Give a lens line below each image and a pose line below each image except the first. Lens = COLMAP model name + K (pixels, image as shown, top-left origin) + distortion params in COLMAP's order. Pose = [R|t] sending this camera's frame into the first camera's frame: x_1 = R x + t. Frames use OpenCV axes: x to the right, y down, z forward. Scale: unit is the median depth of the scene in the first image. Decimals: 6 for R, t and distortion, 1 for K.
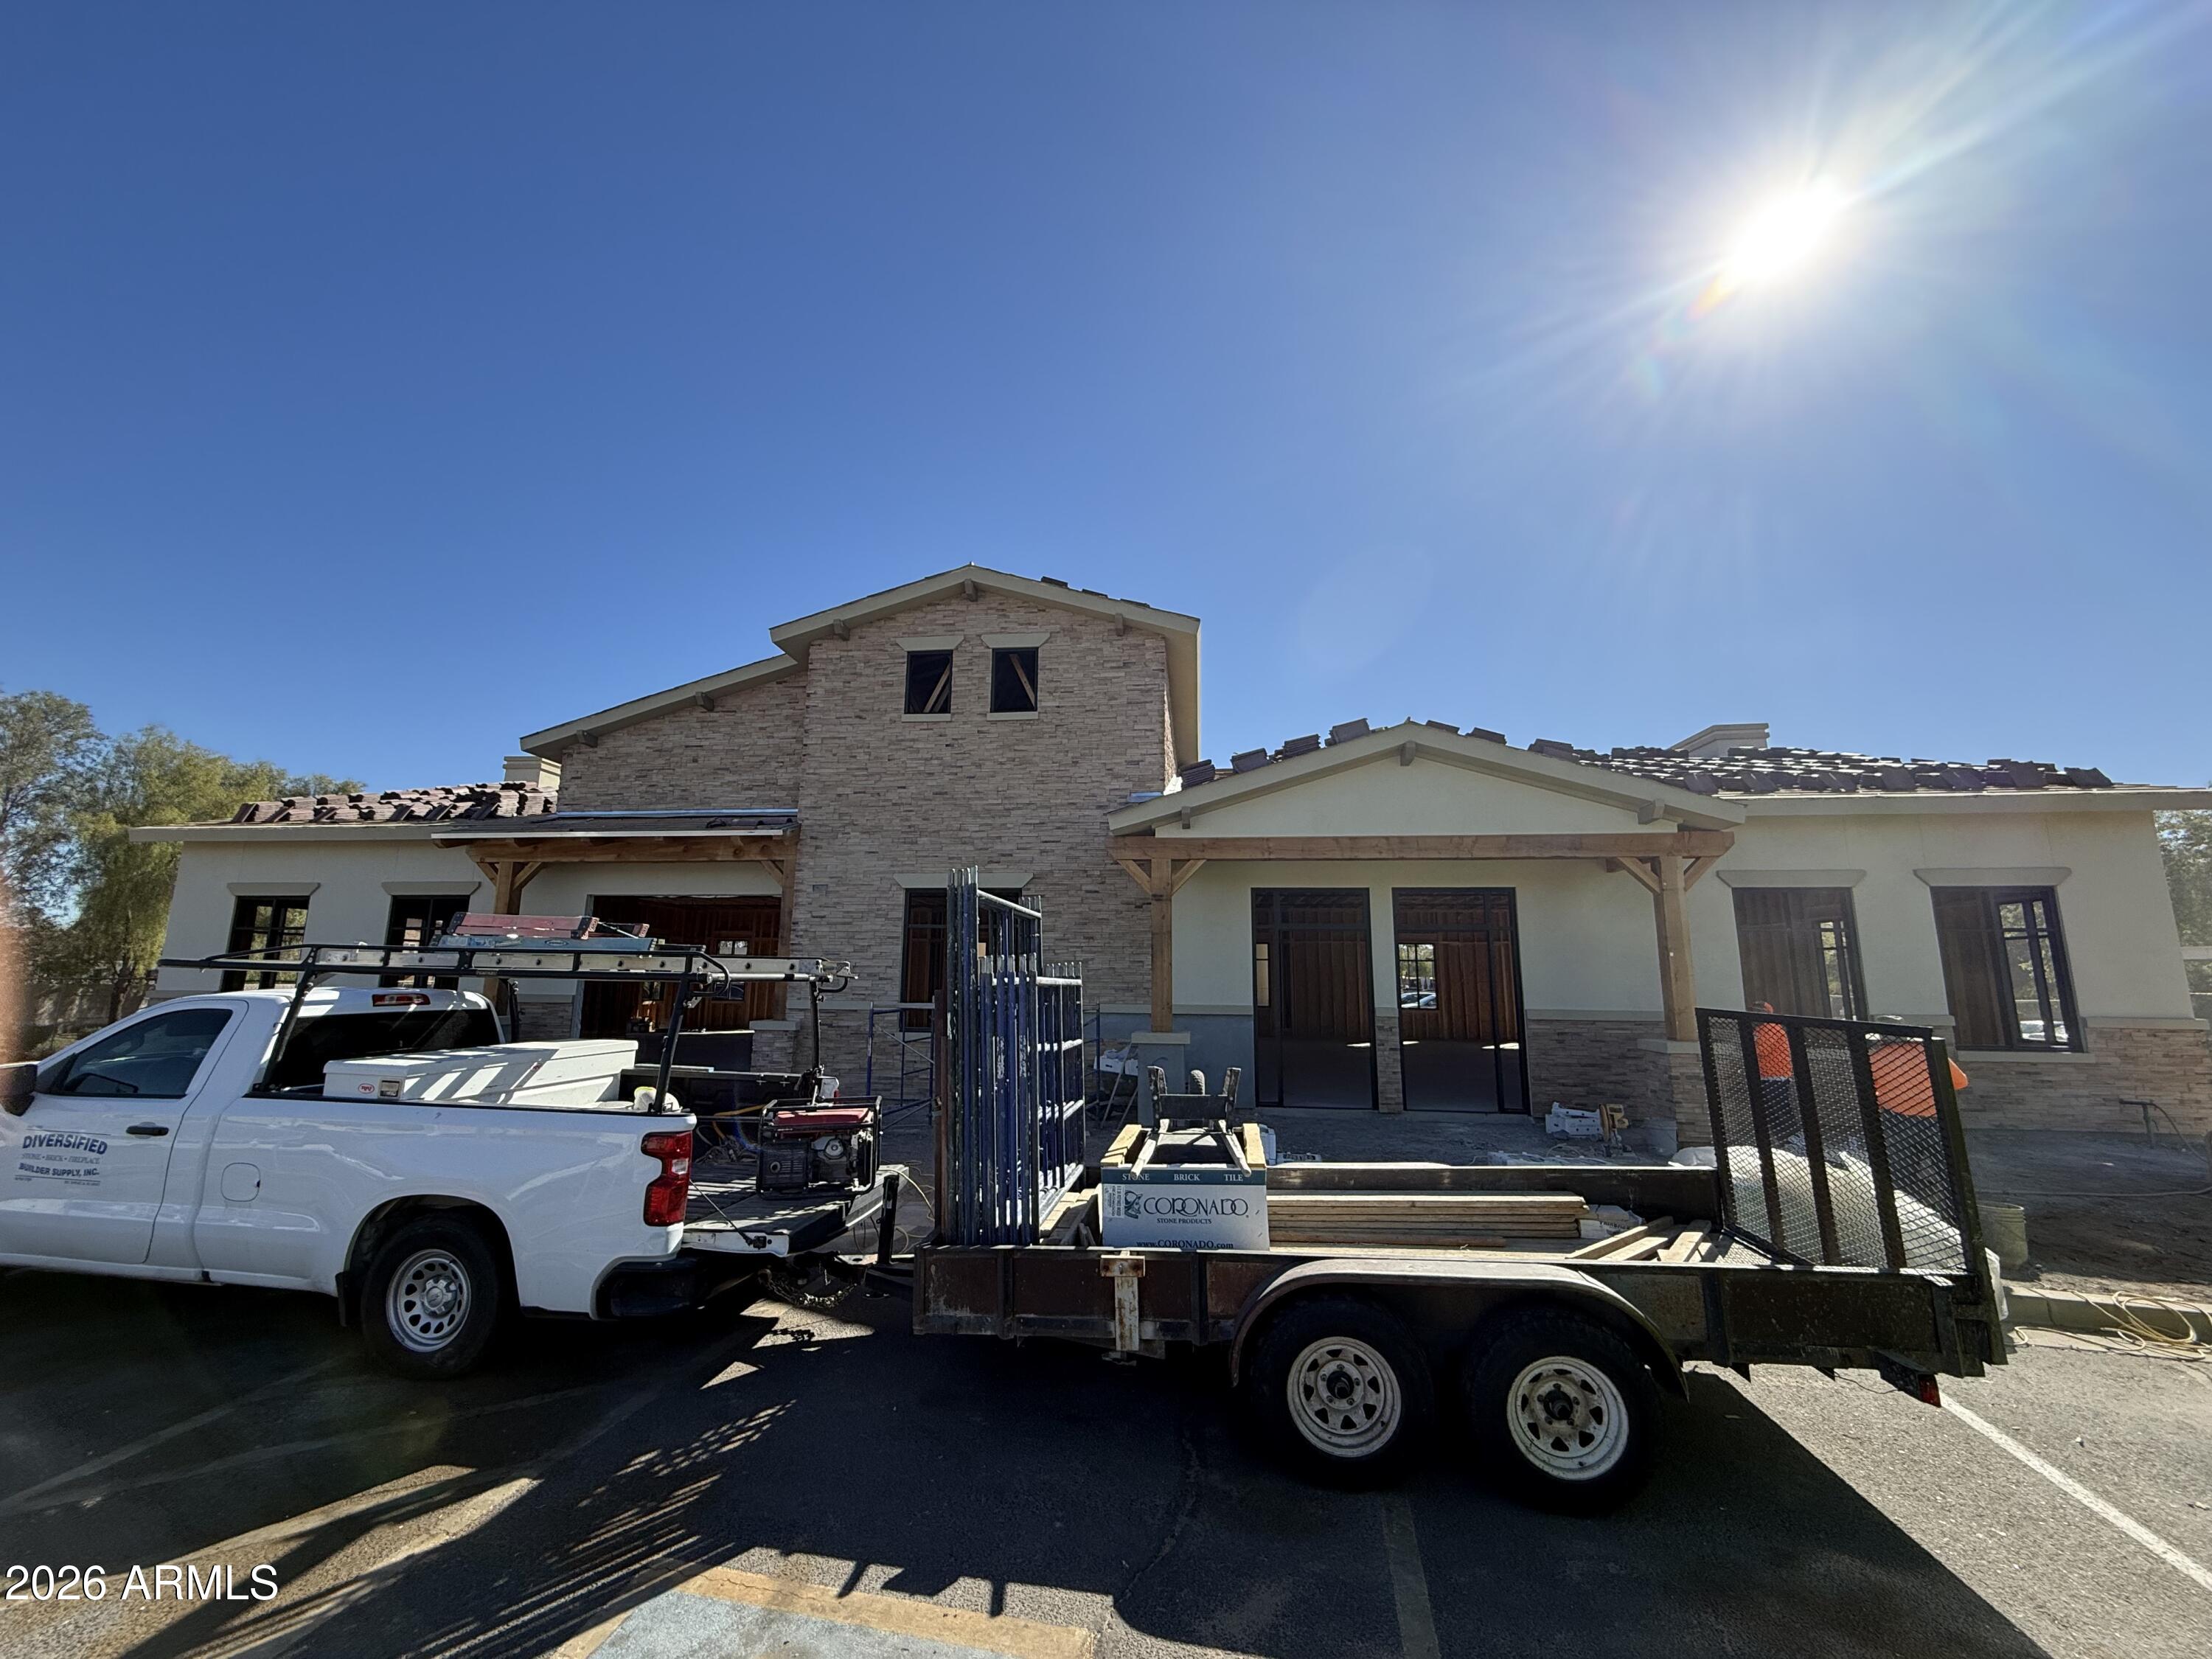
lens RADIAL K [[885.6, 0, 1104.4], [0, 885.6, 822.0], [0, 0, 1]] dist [-0.001823, 0.000141]
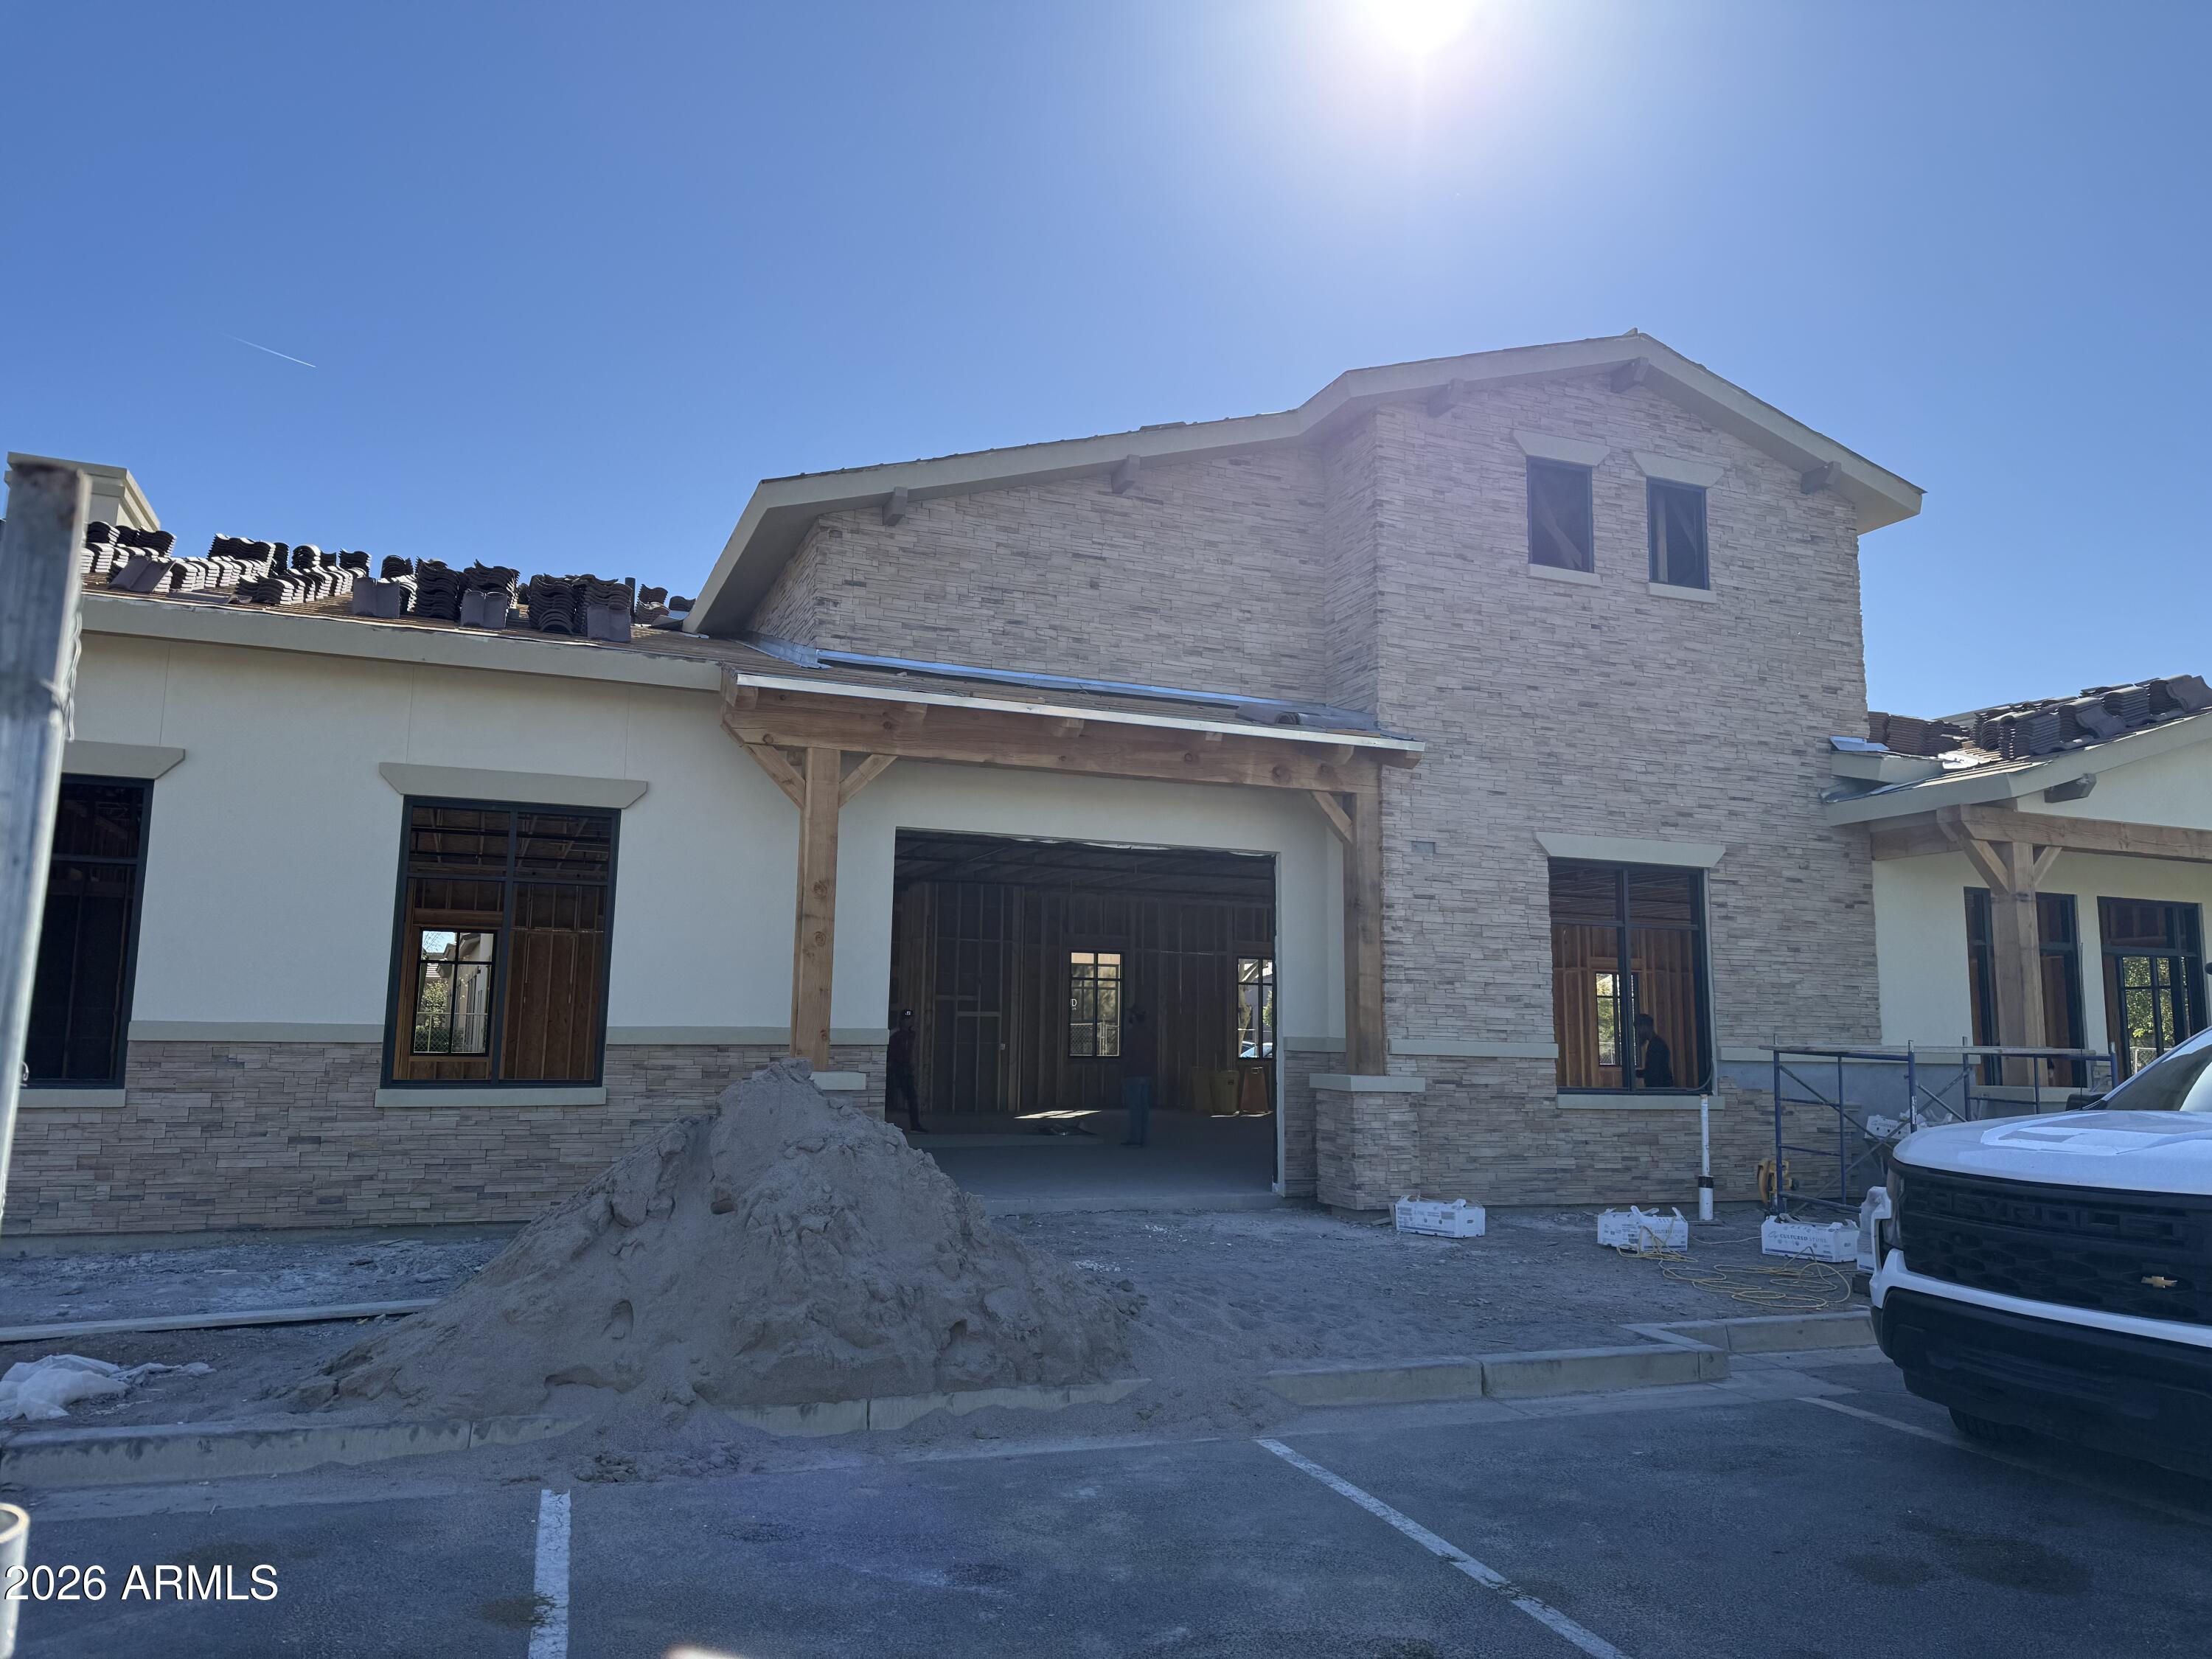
lens RADIAL K [[1555.9, 0, 1104.3], [0, 1555.9, 830.0], [0, 0, 1]] dist [0.030415, -0.006005]
pose [[0.884846, 0.069209, 0.460715, -0.961773], [-0.089711, 0.995709, 0.022722, 0.058503], [-0.457165, -0.061437, 0.887257, 0.196129]]
